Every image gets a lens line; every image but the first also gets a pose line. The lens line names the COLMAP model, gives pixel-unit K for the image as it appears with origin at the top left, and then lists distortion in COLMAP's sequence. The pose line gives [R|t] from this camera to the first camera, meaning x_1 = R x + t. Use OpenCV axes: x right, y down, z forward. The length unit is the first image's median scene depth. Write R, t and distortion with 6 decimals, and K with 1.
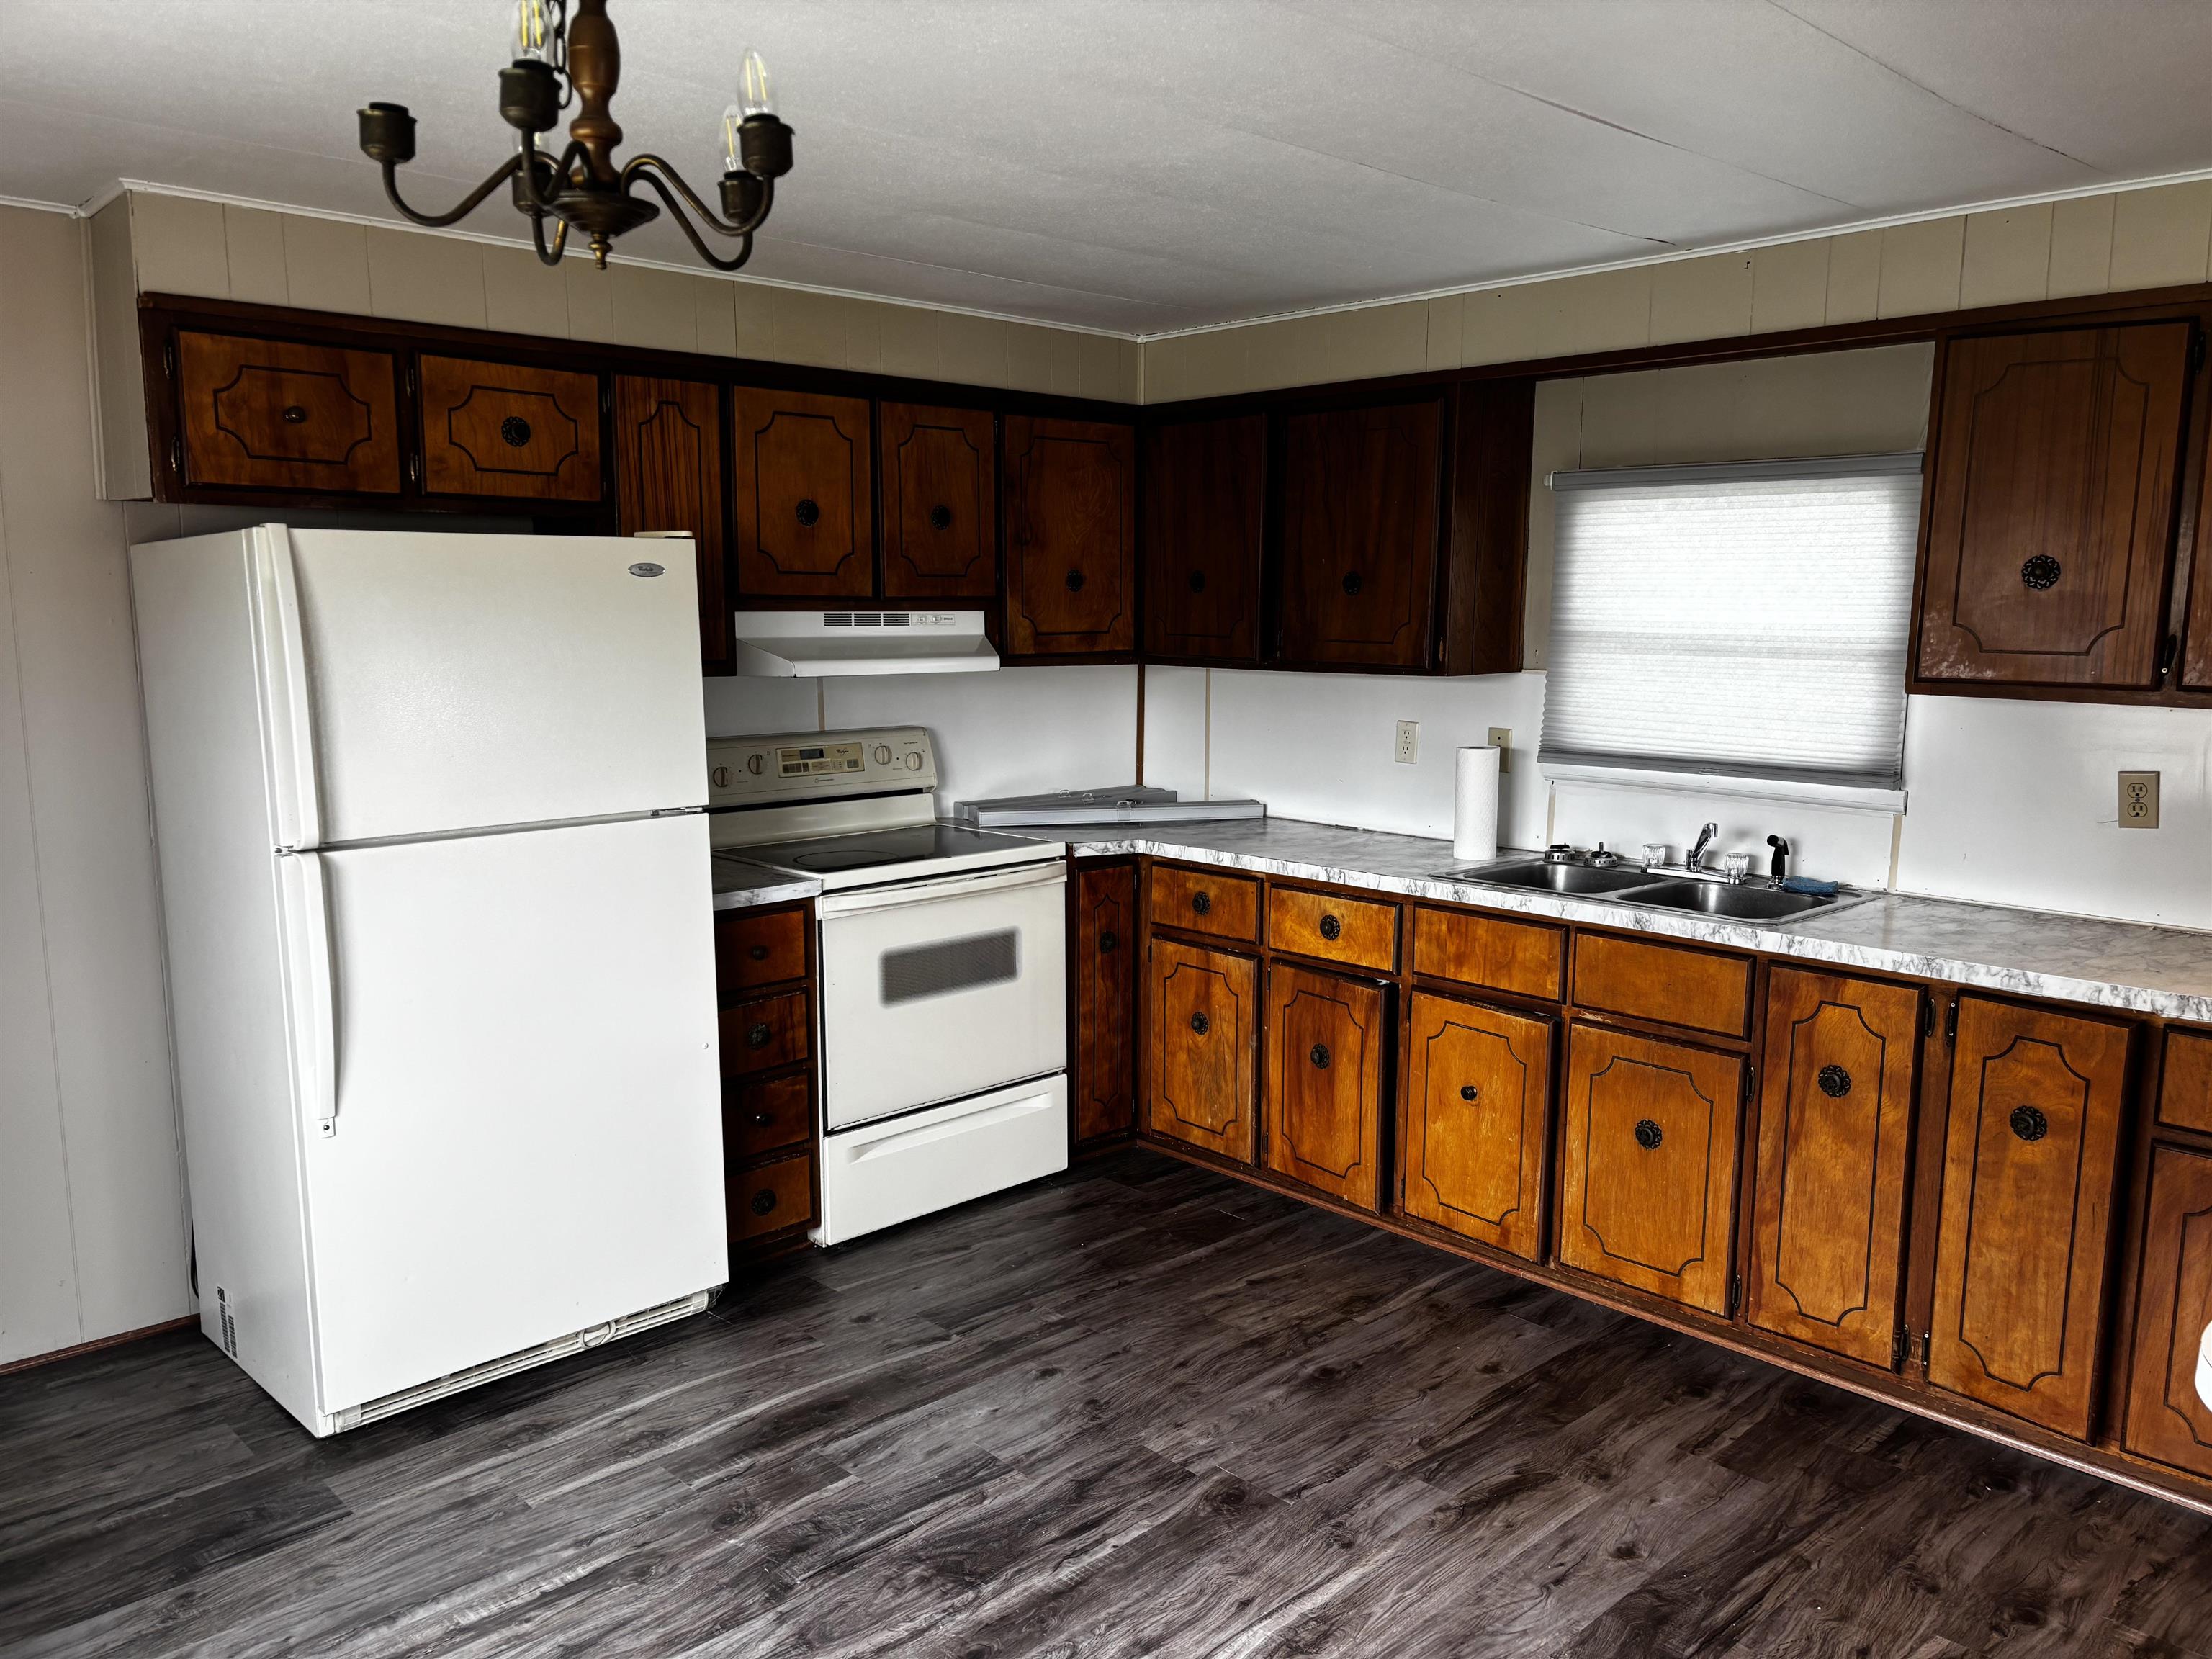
lens RADIAL K [[1669.7, 0, 1116.9], [0, 1669.7, 843.8], [0, 0, 1]] dist [0.044325, -0.047314]
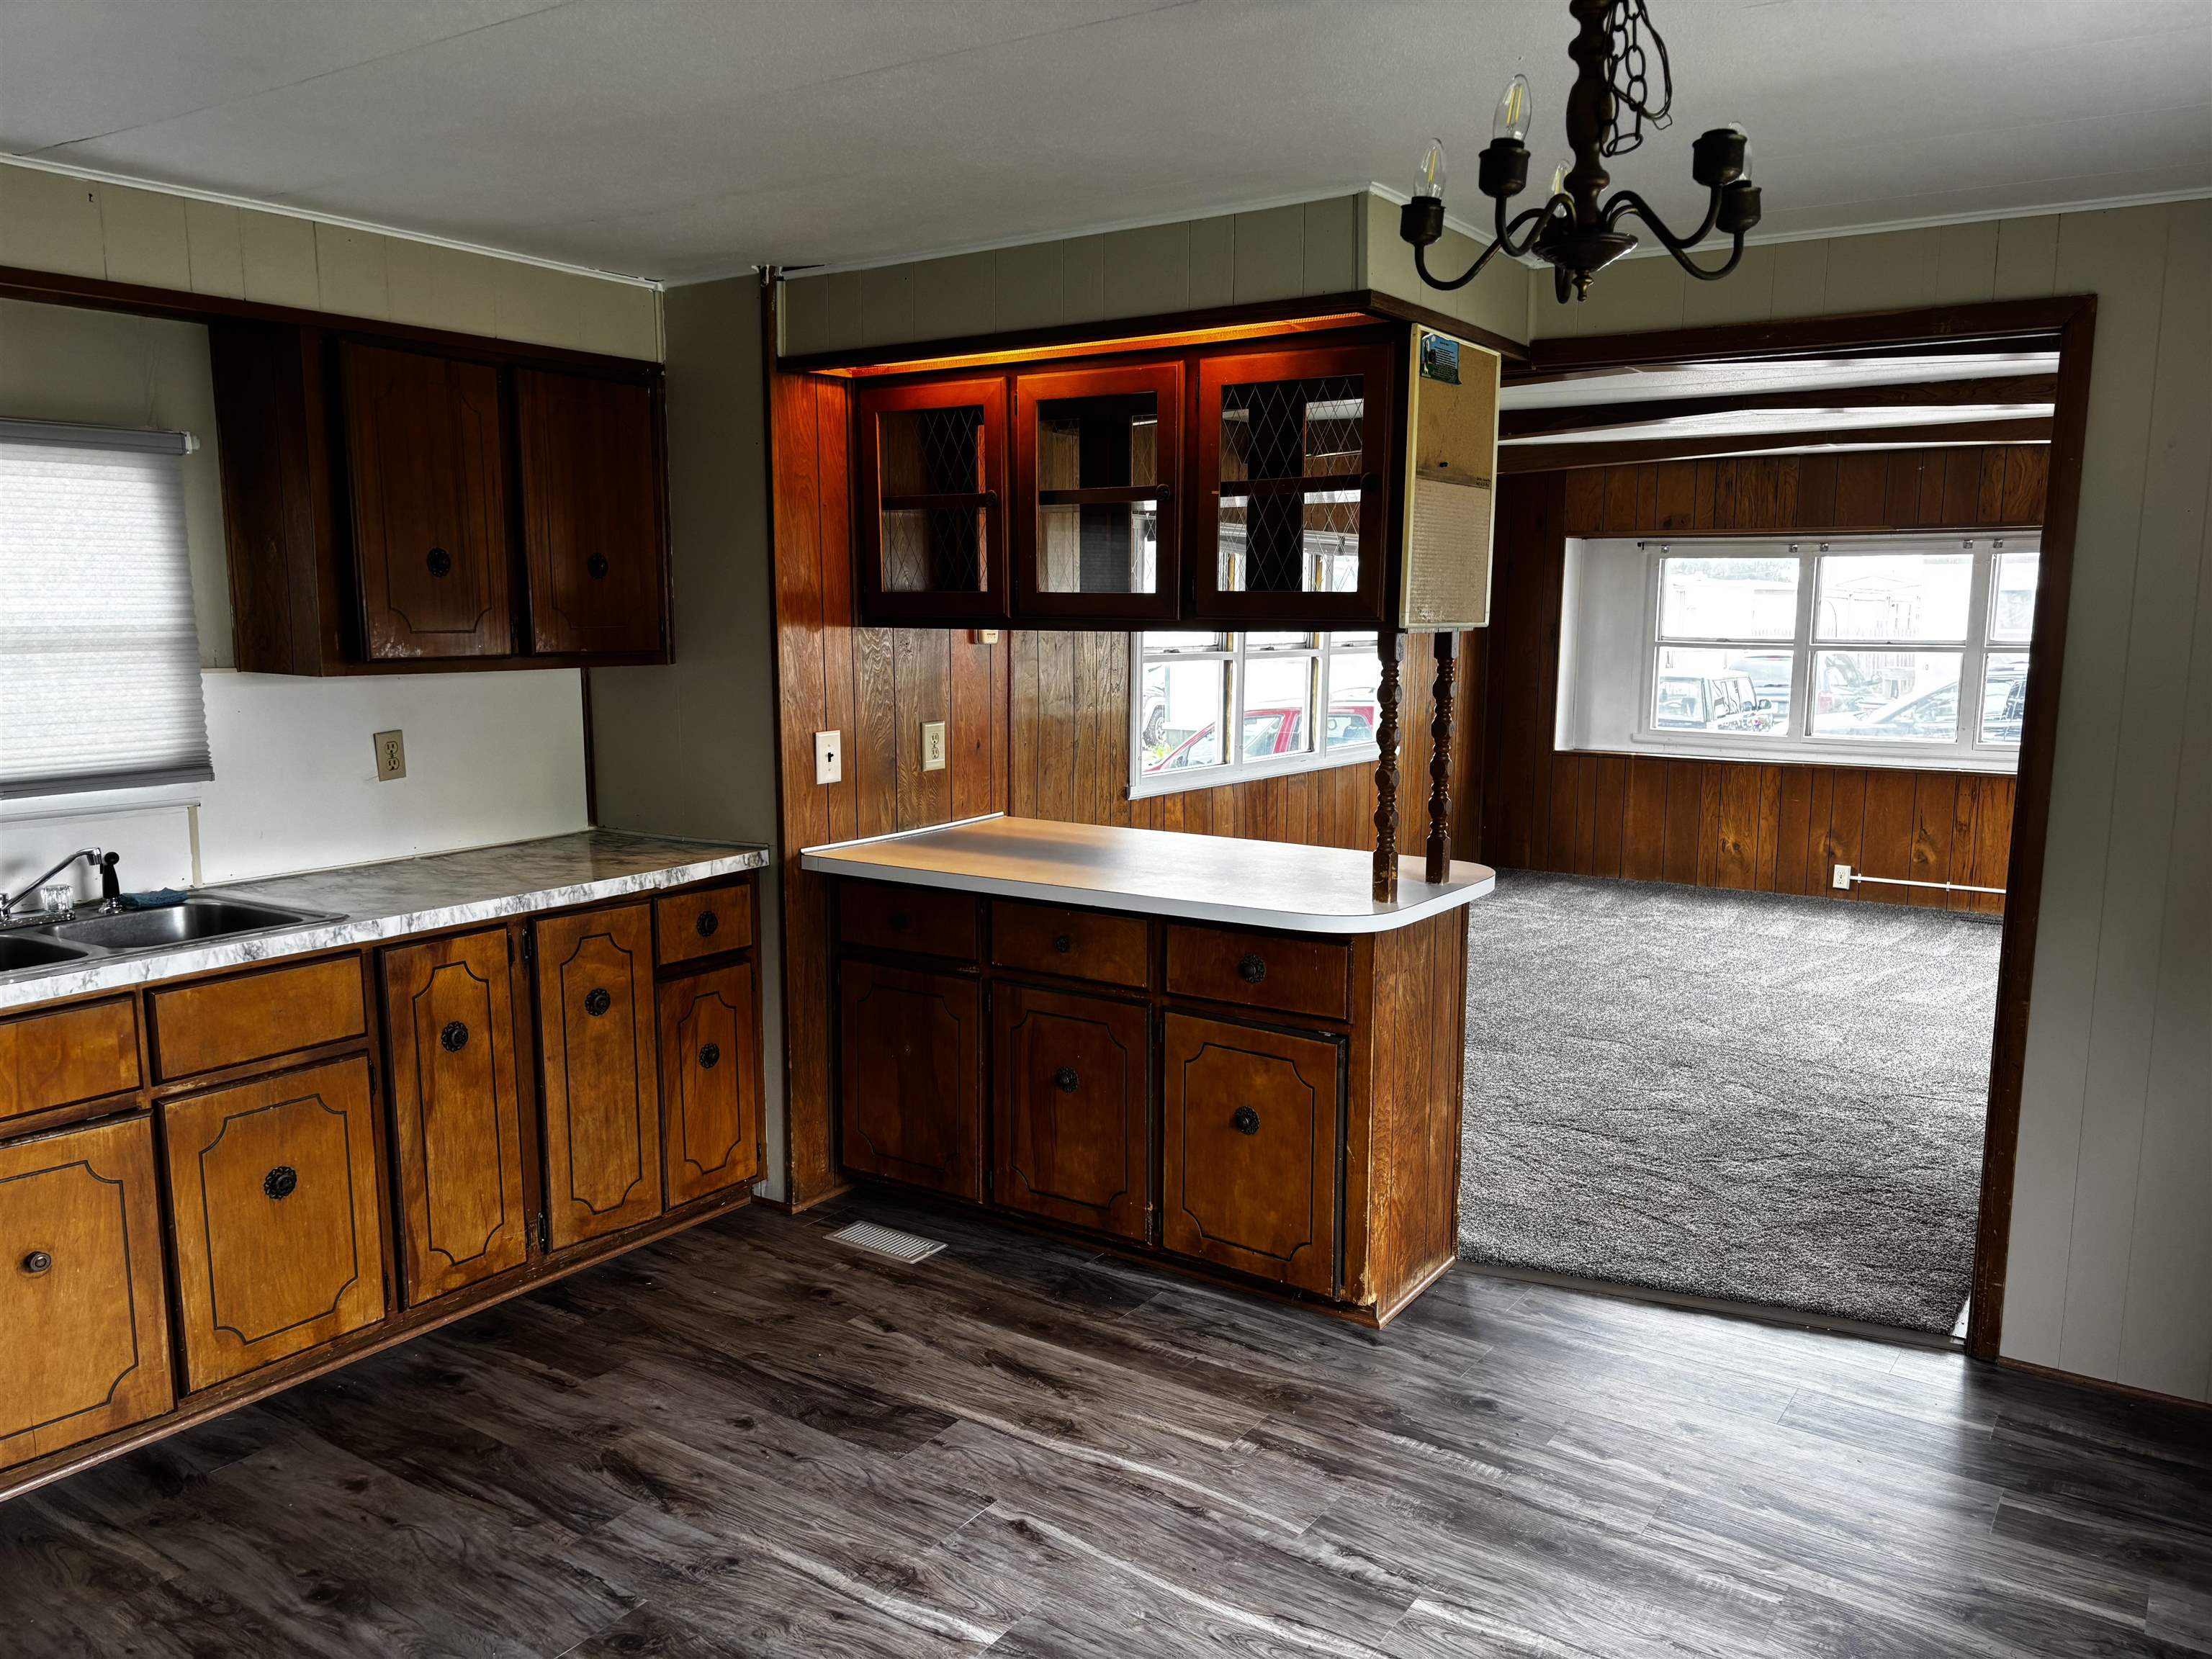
lens RADIAL K [[1669.7, 0, 1126.6], [0, 1669.7, 847.5], [0, 0, 1]] dist [0.044325, -0.047314]
pose [[-0.216837, -0.152679, 0.964194, -0.627725], [0.139121, 0.972779, 0.185326, -0.106008], [-0.966244, 0.174325, -0.189693, 0.710767]]
